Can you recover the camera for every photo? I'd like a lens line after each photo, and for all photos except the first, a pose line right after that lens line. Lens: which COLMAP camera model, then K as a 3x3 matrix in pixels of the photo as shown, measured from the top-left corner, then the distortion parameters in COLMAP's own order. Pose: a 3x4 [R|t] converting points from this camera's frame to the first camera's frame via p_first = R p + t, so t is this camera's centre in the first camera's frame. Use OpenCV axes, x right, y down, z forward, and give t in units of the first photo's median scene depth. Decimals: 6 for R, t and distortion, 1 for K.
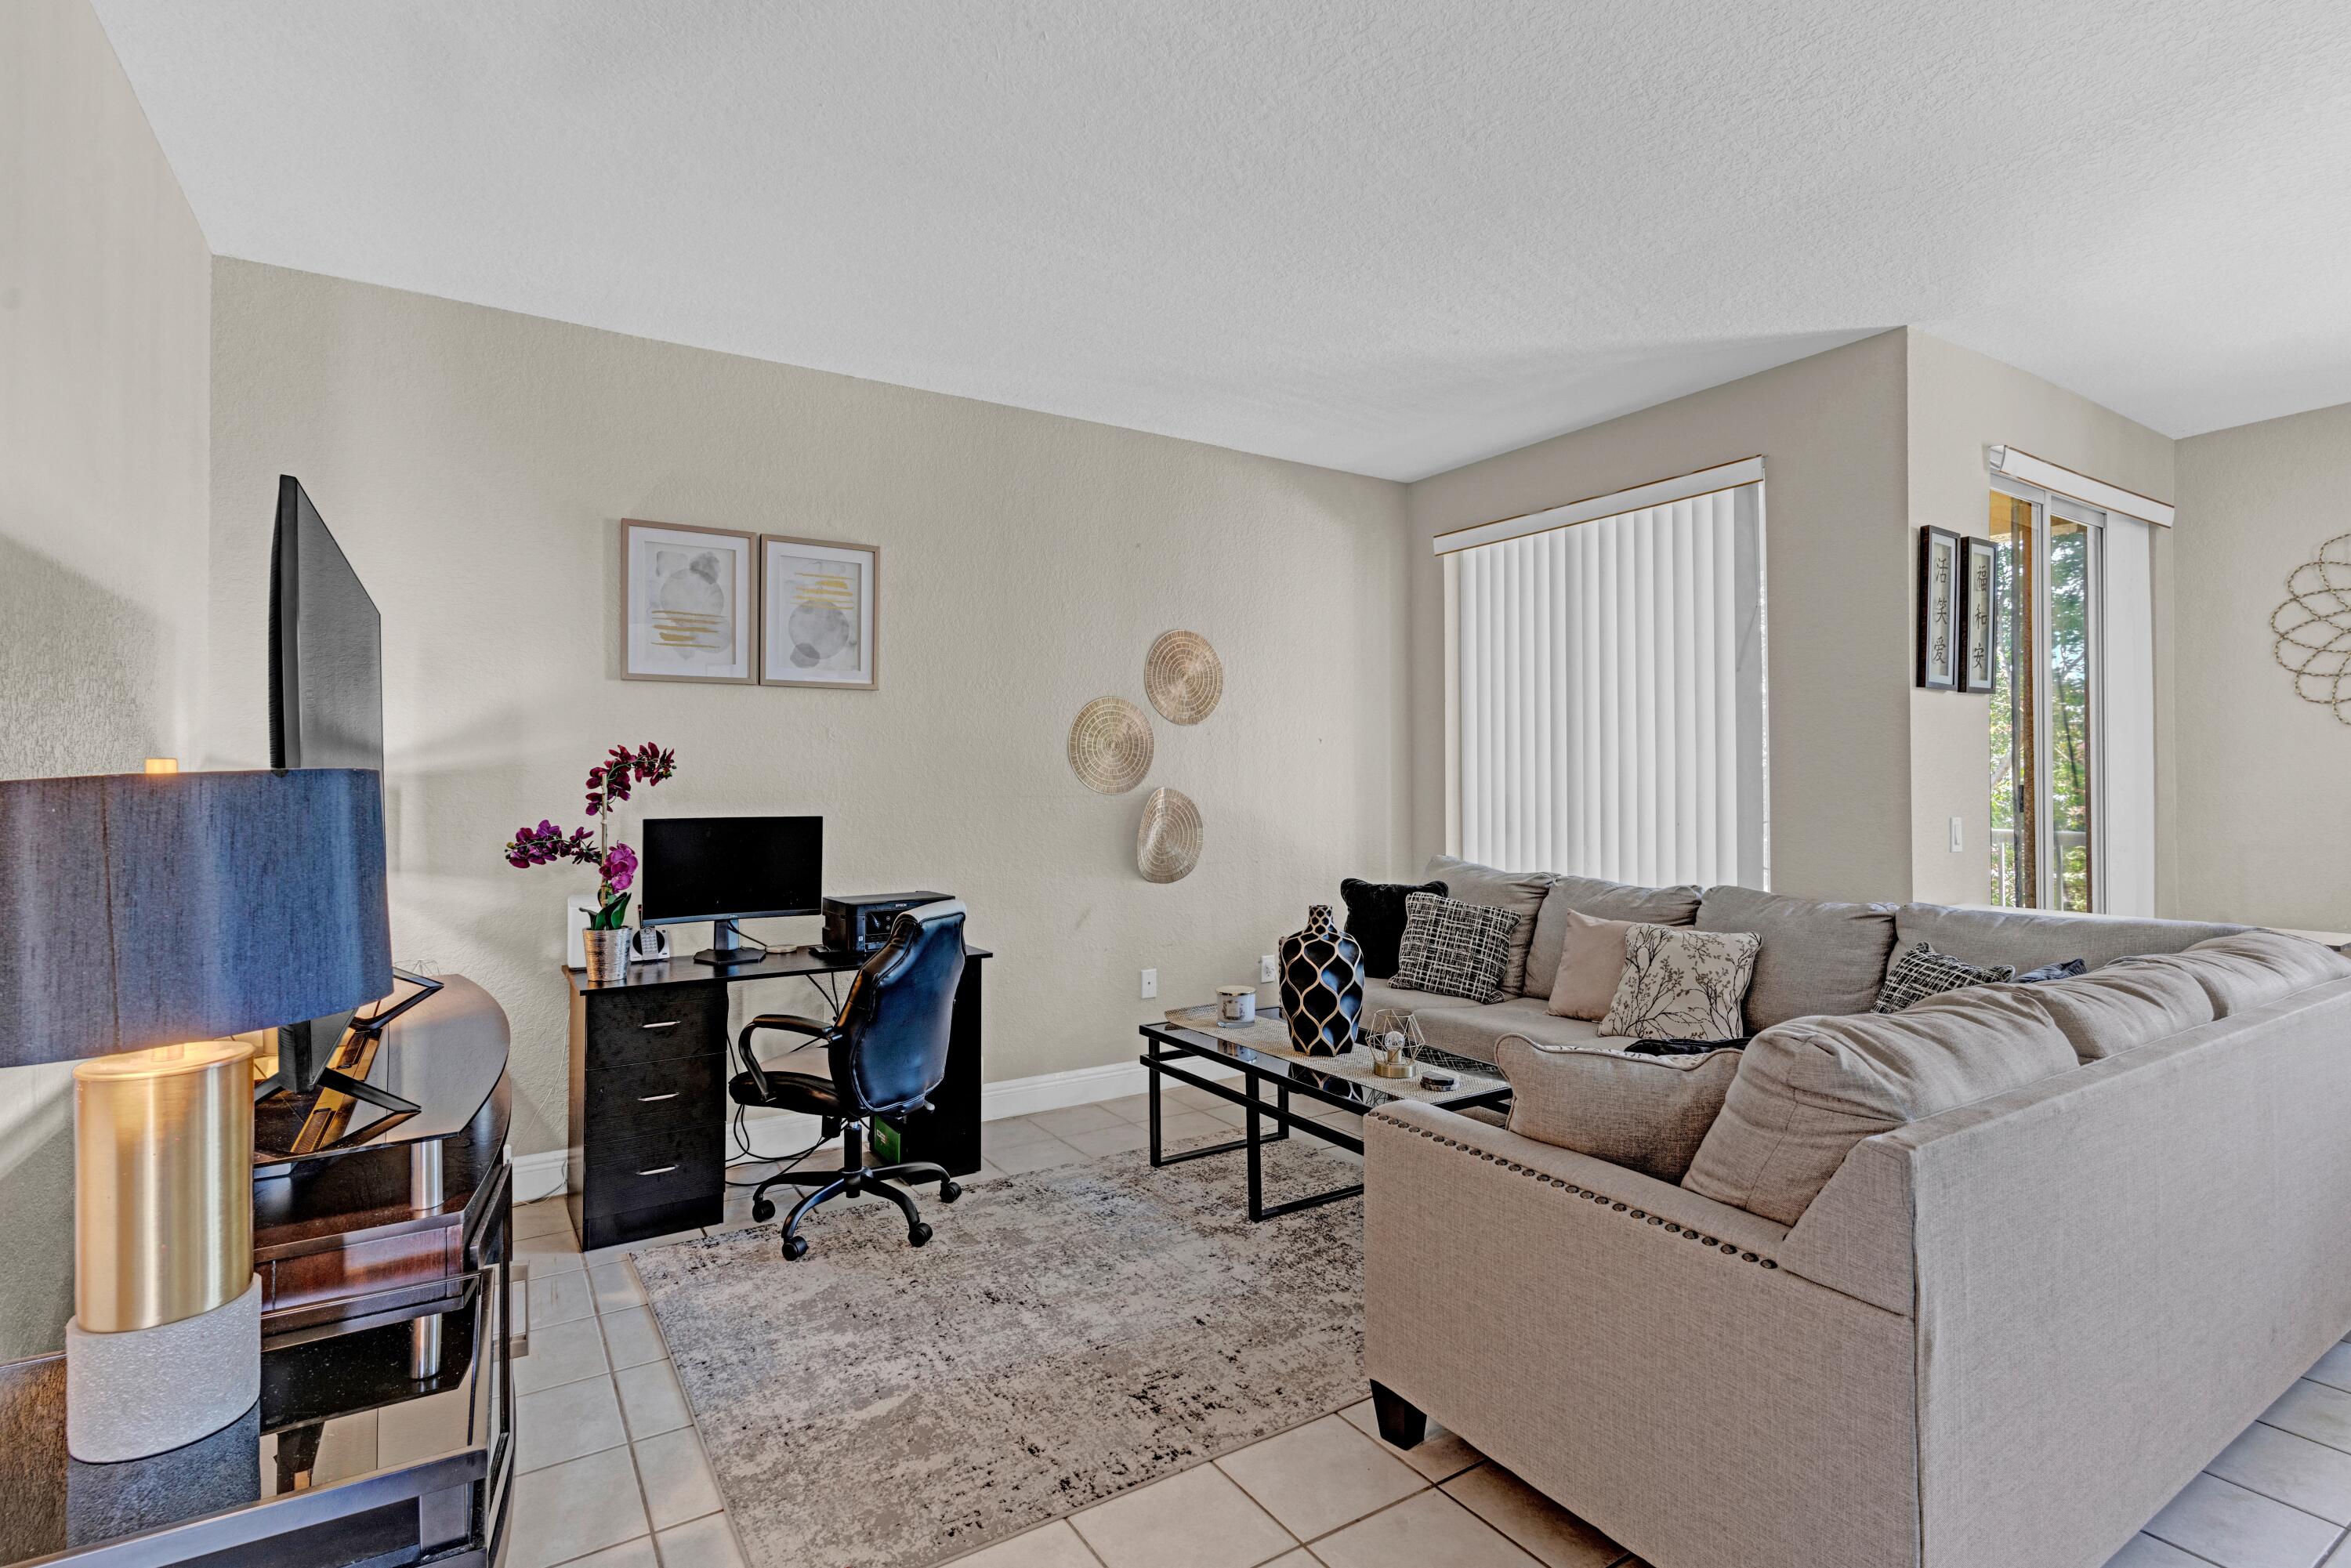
lens RADIAL K [[1121.2, 0, 1167.0], [0, 1121.2, 777.0], [0, 0, 1]] dist [0.003221, -0.001186]
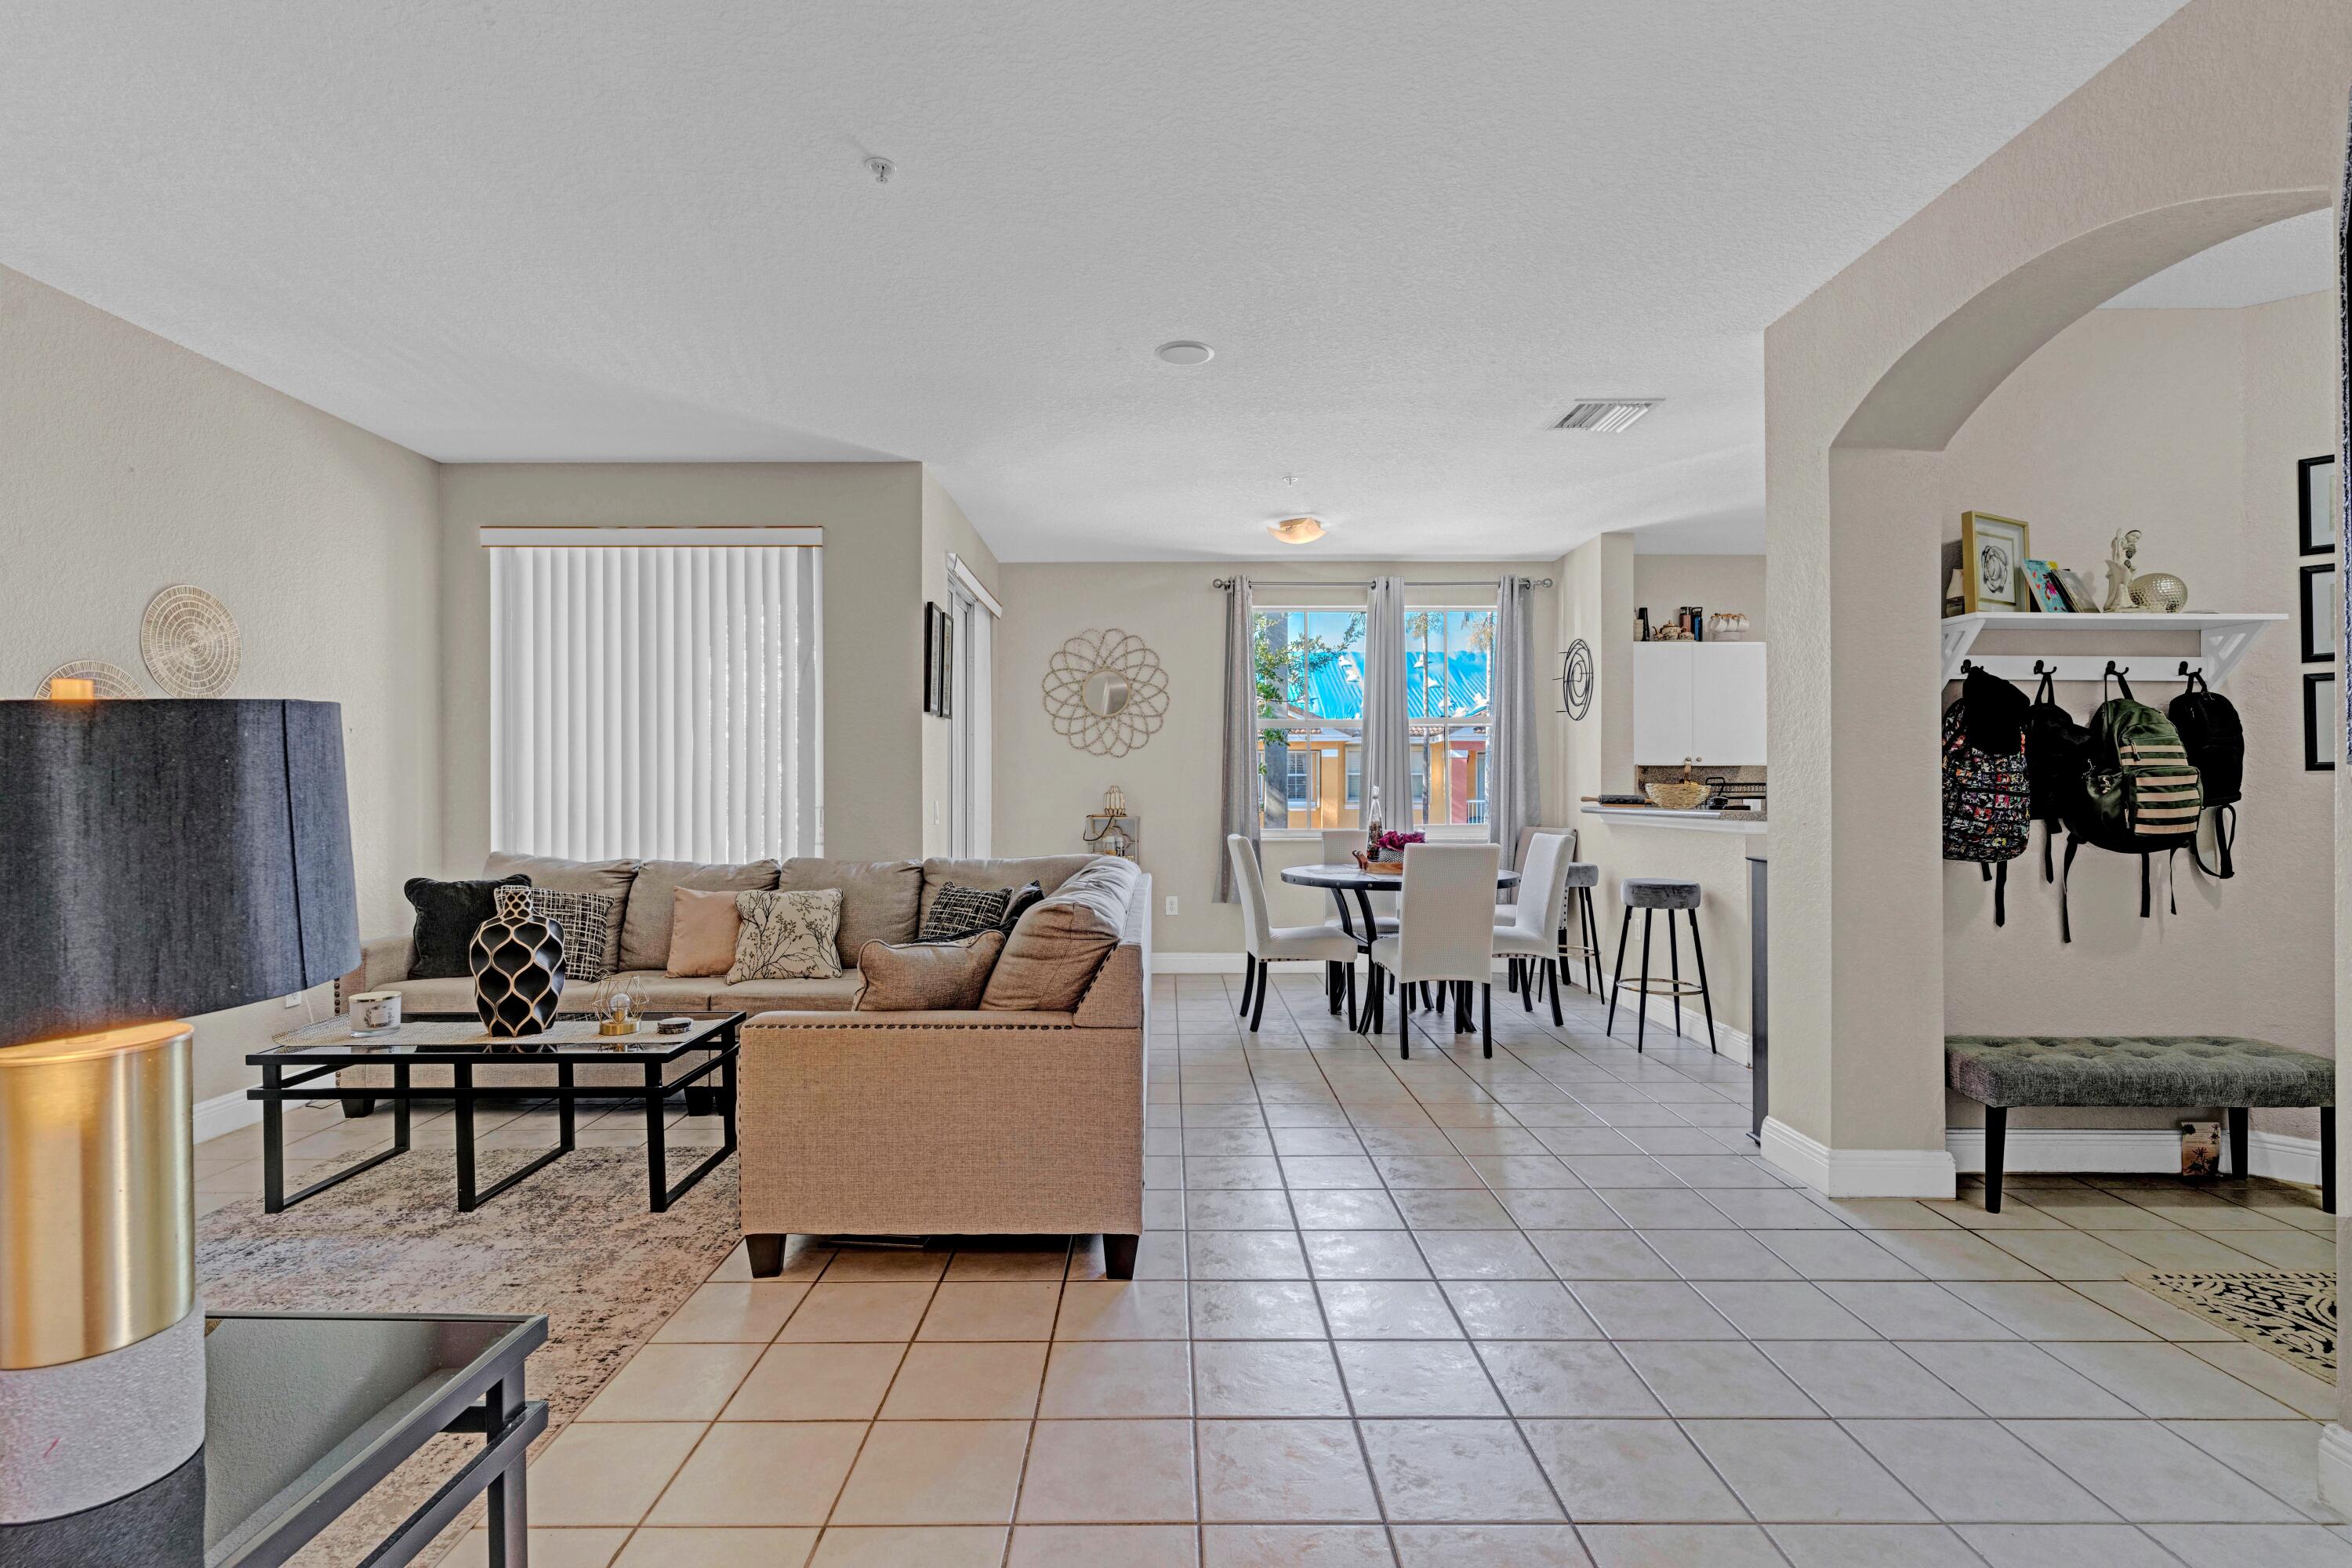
lens RADIAL K [[1121.8, 0, 1156.4], [0, 1121.8, 806.4], [0, 0, 1]] dist [0.003221, -0.001186]
pose [[0.540023, -0.011598, 0.841570, -0.395192], [-0.001222, 0.999893, 0.014565, 0.021465], [-0.841649, -0.008894, 0.539951, -0.042004]]
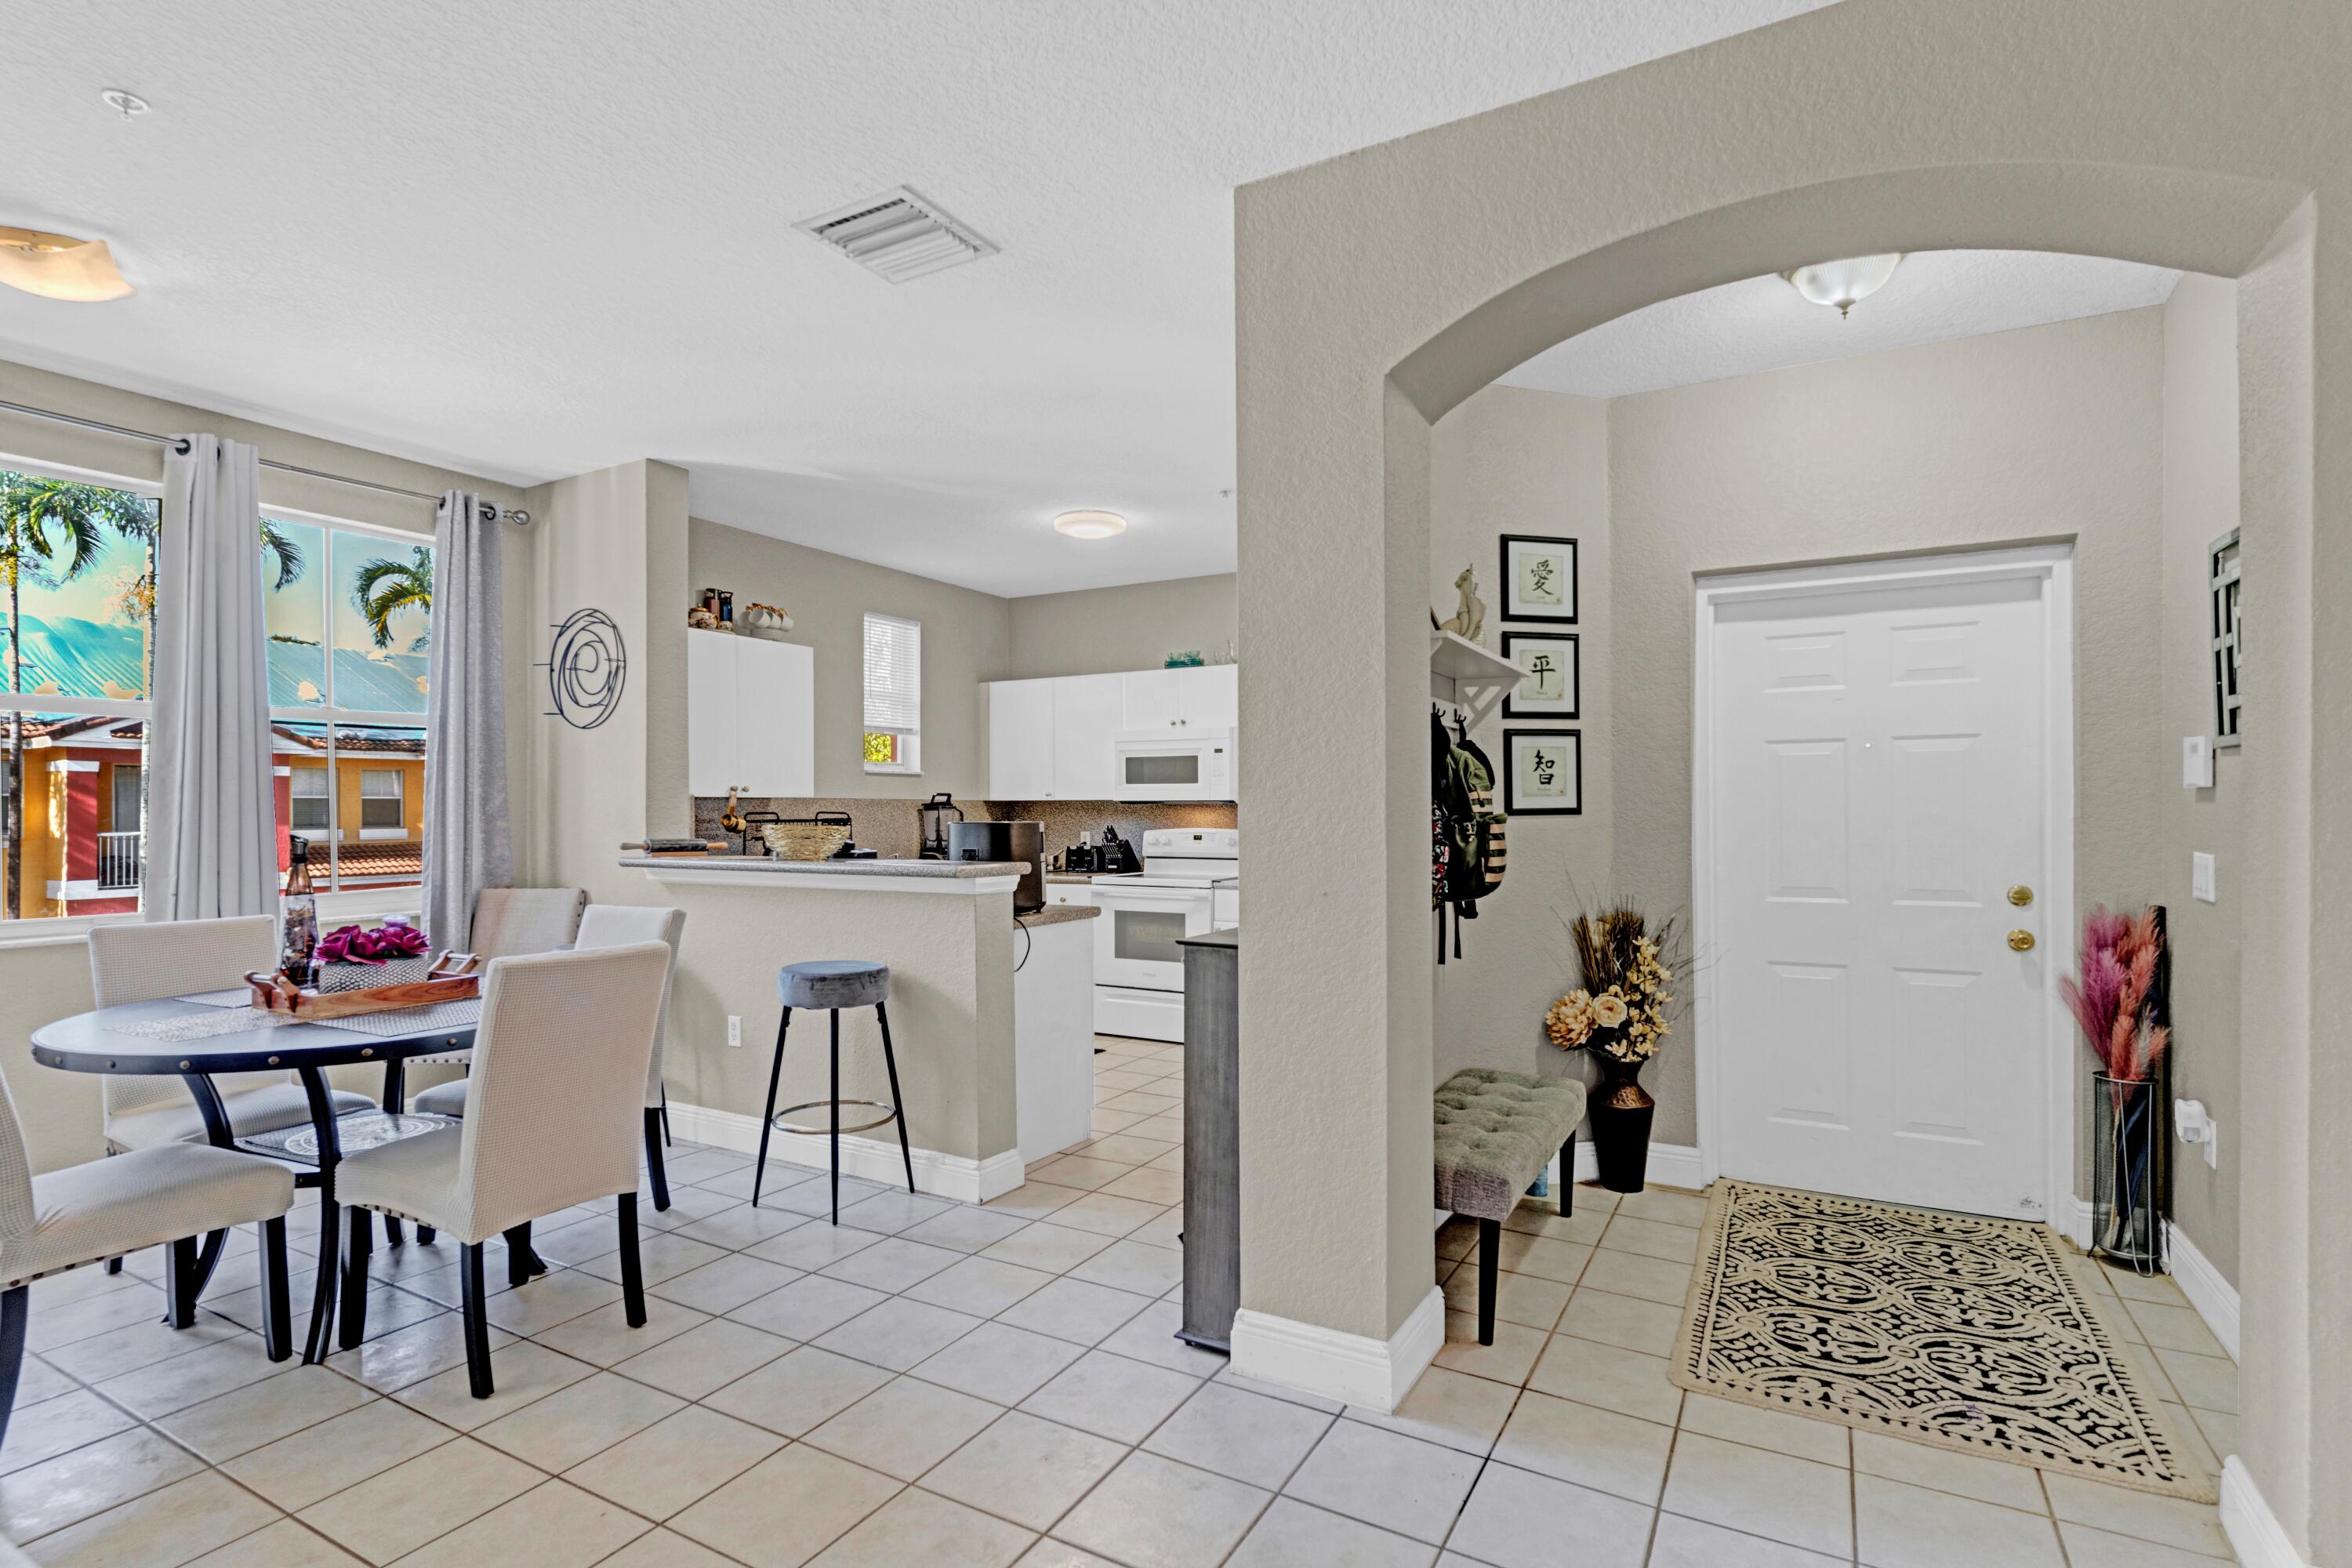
lens RADIAL K [[1121.8, 0, 1159.2], [0, 1121.8, 809.6], [0, 0, 1]] dist [0.003221, -0.001186]
pose [[-0.481529, 0.002388, 0.876427, 0.156323], [0.003825, 0.999992, -0.000623, -0.002225], [-0.876422, 0.003052, -0.481535, 0.428098]]
